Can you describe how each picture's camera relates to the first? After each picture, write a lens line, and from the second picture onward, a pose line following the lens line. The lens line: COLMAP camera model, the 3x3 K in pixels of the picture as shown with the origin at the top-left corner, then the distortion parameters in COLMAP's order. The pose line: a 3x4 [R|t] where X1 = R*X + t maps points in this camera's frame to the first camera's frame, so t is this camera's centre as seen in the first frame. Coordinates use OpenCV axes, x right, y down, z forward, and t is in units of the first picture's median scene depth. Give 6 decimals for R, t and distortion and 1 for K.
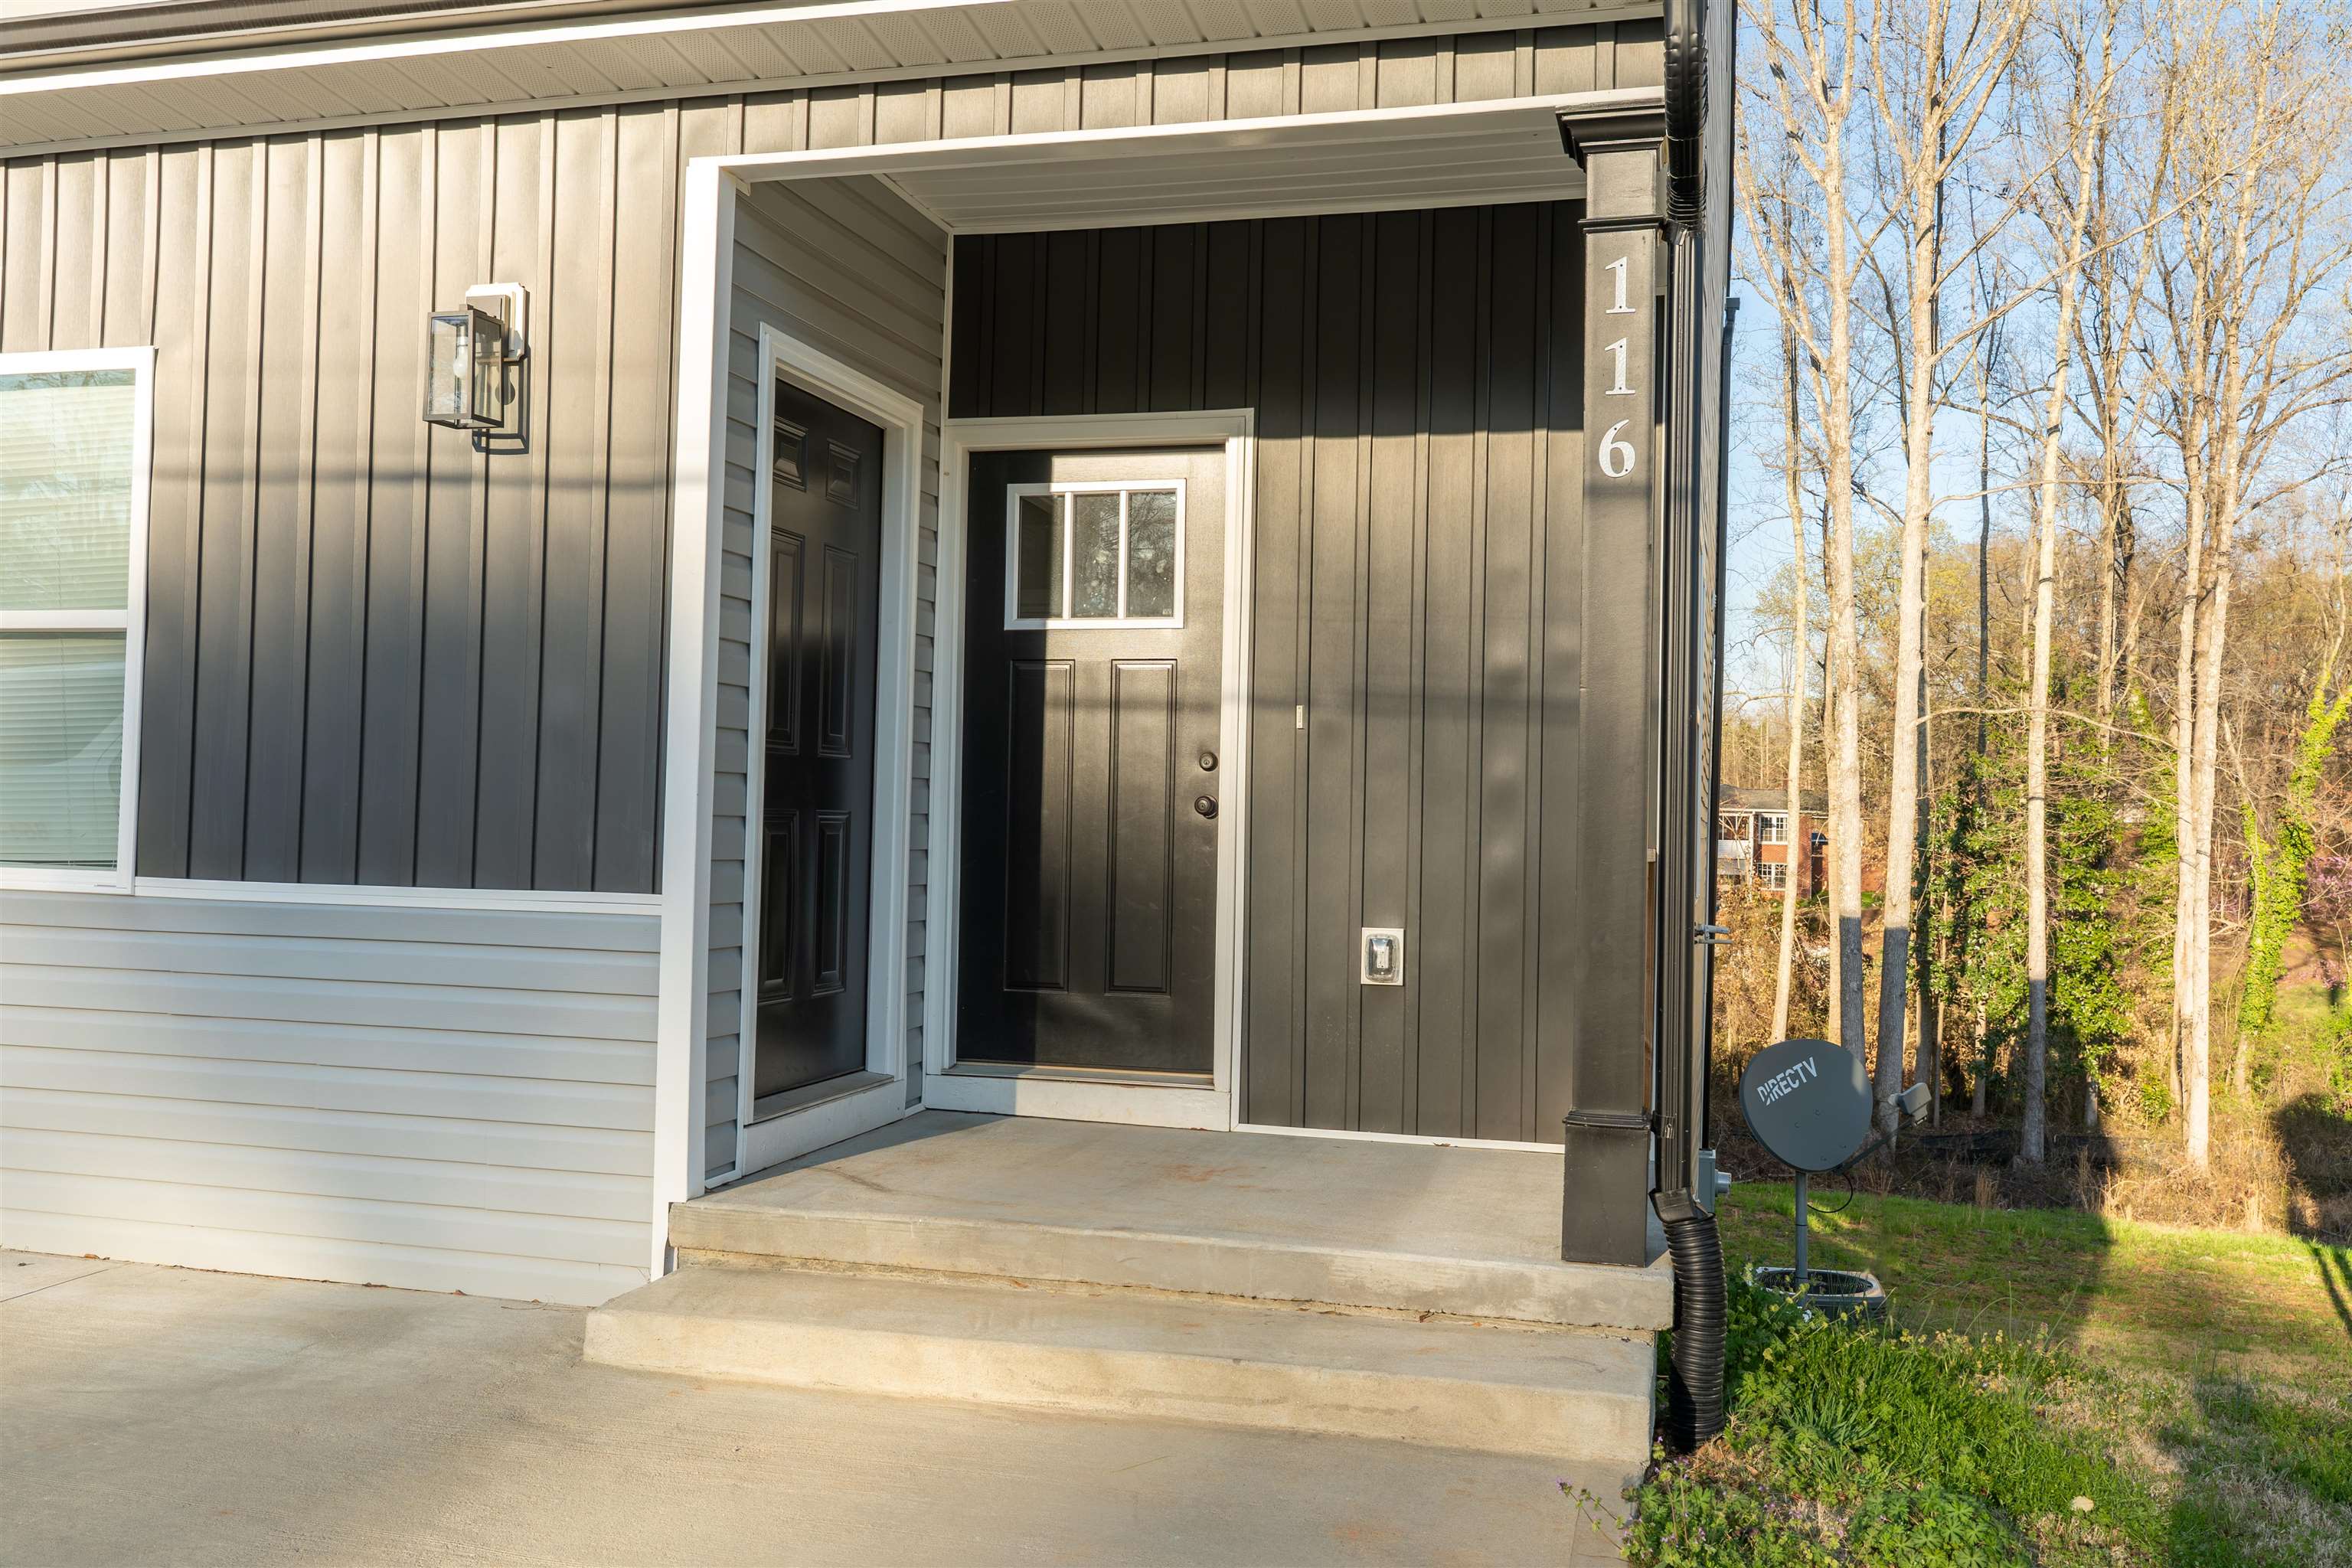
lens RADIAL K [[1927.6, 0, 1176.0], [0, 1927.6, 784.0], [0, 0, 1]] dist [0.098746, -0.001085]
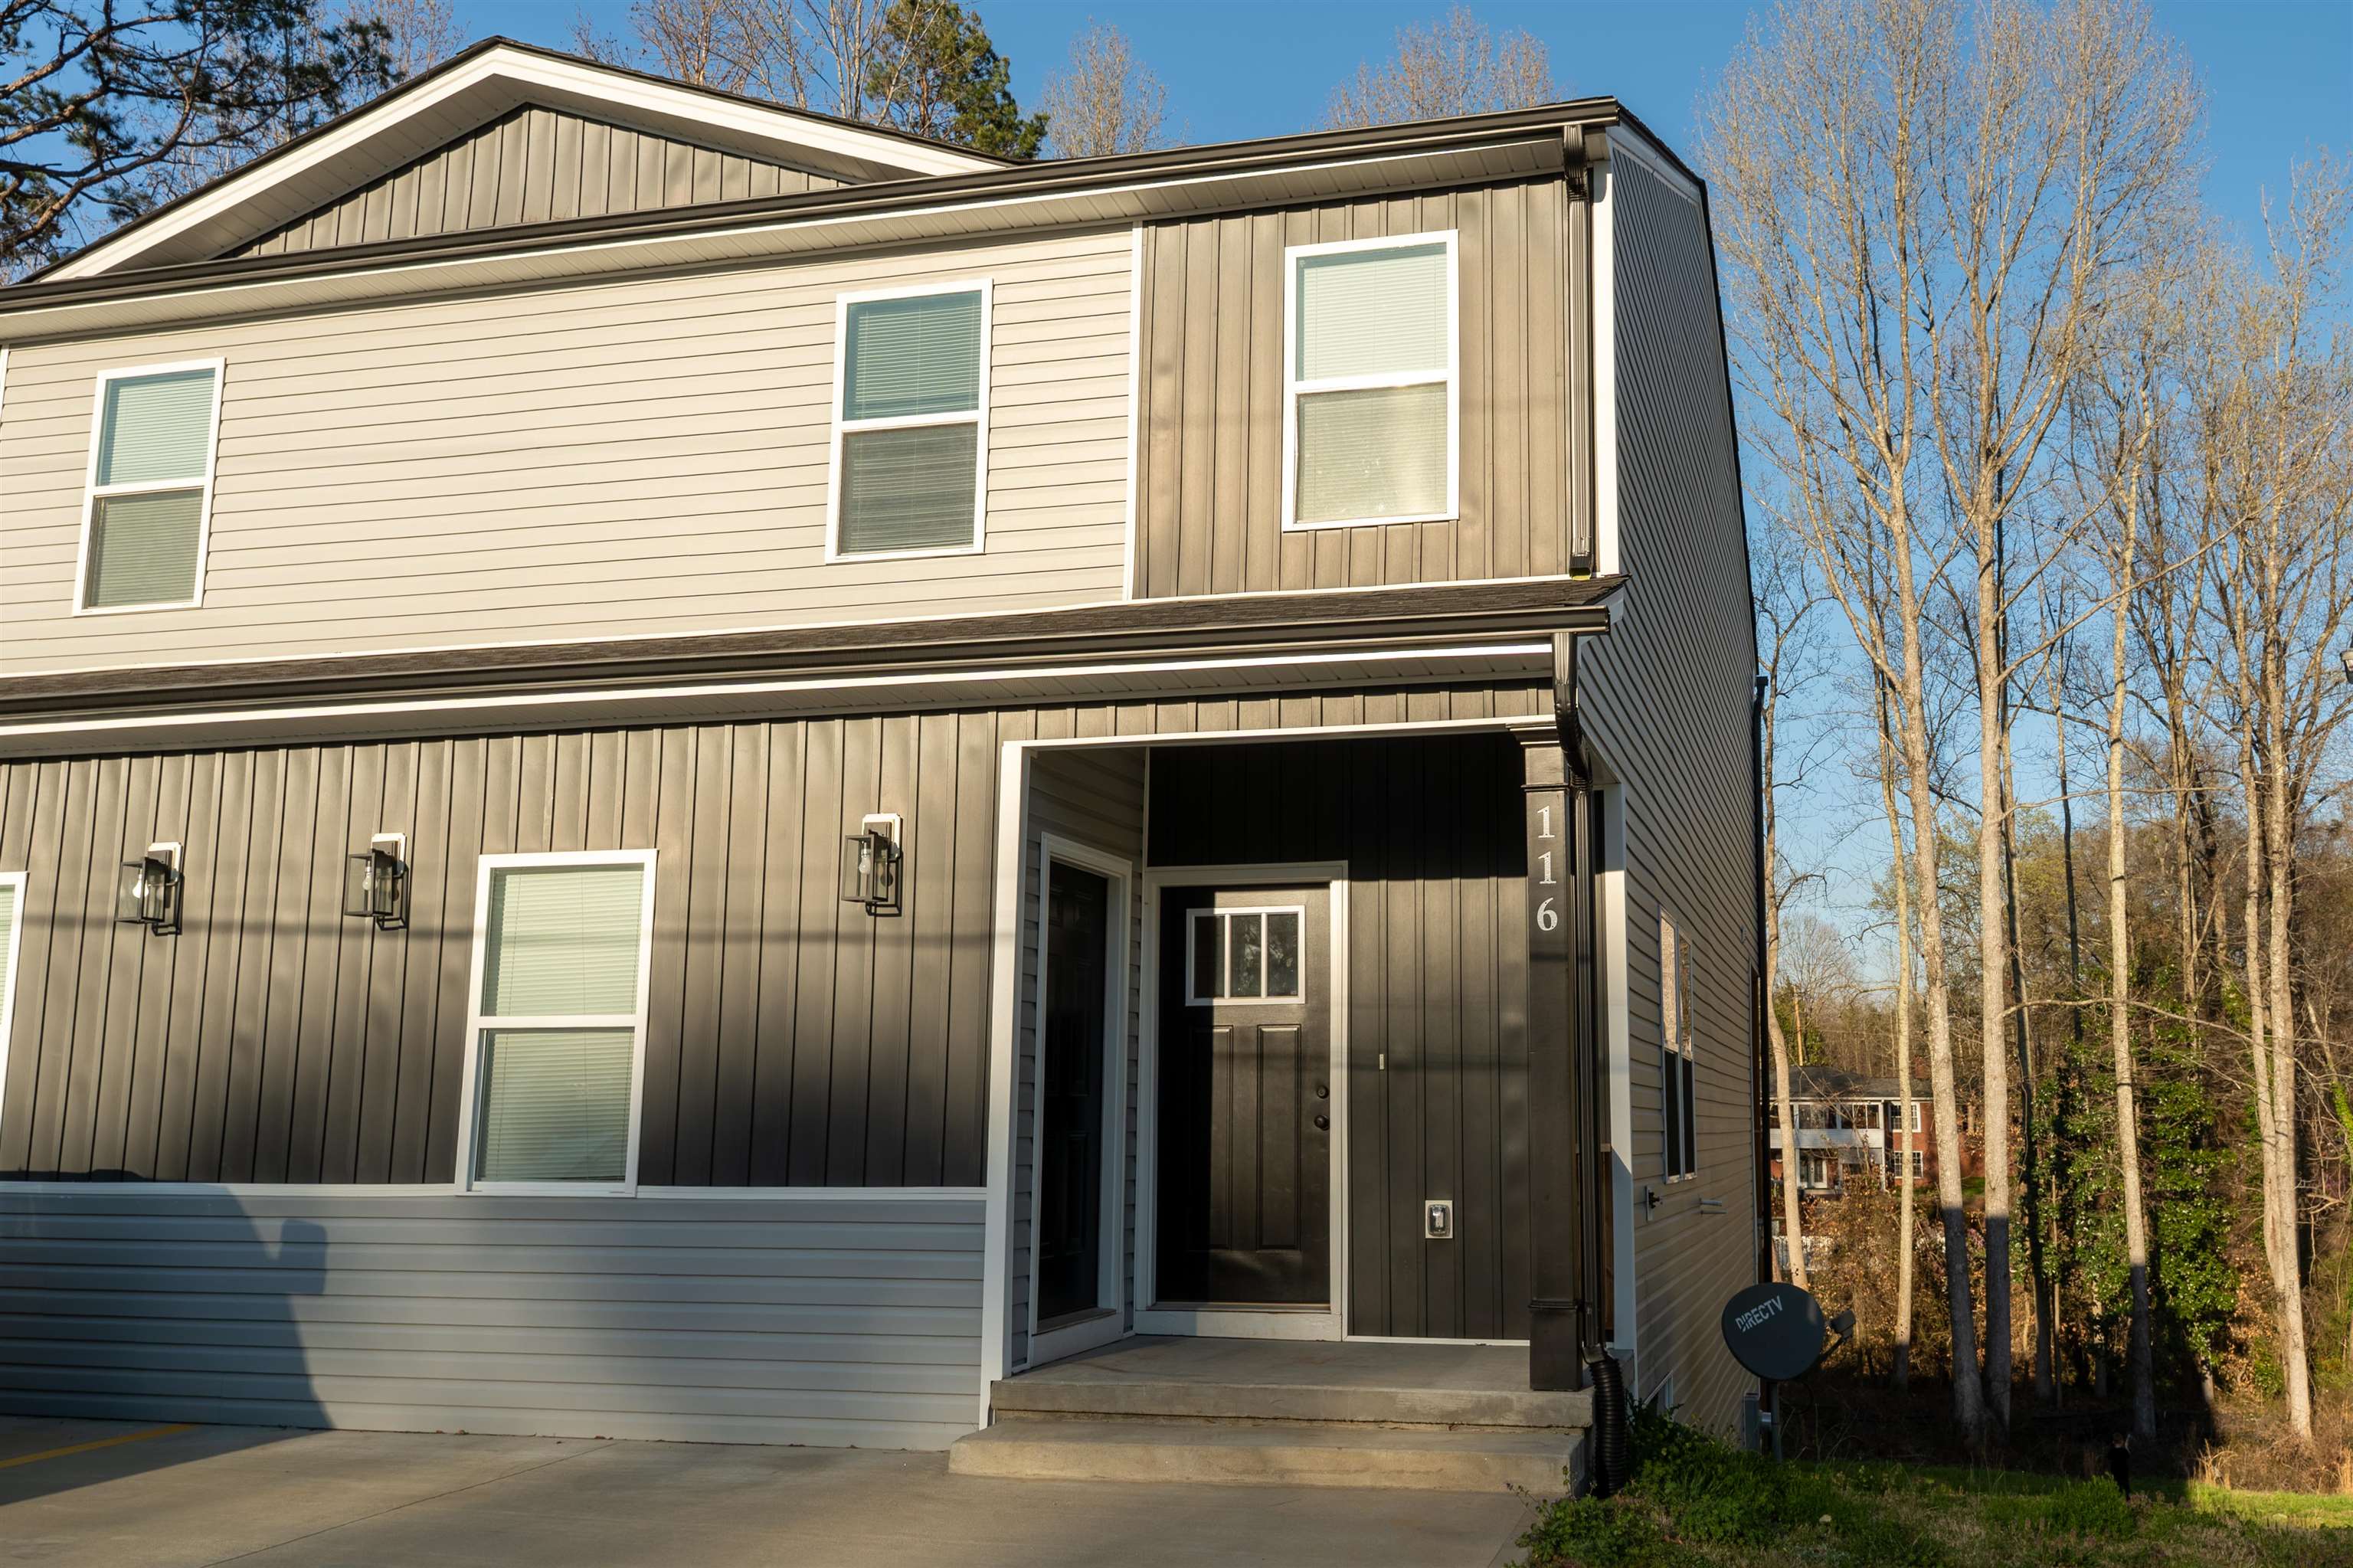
lens RADIAL K [[1945.2, 0, 1378.1], [0, 1945.2, 852.8], [0, 0, 1]] dist [0.036567, 0.006178]
pose [[0.999172, -0.018276, 0.036346, 0.007944], [0.022421, 0.992862, -0.117146, -0.018323], [-0.033946, 0.117864, 0.992449, -0.538784]]
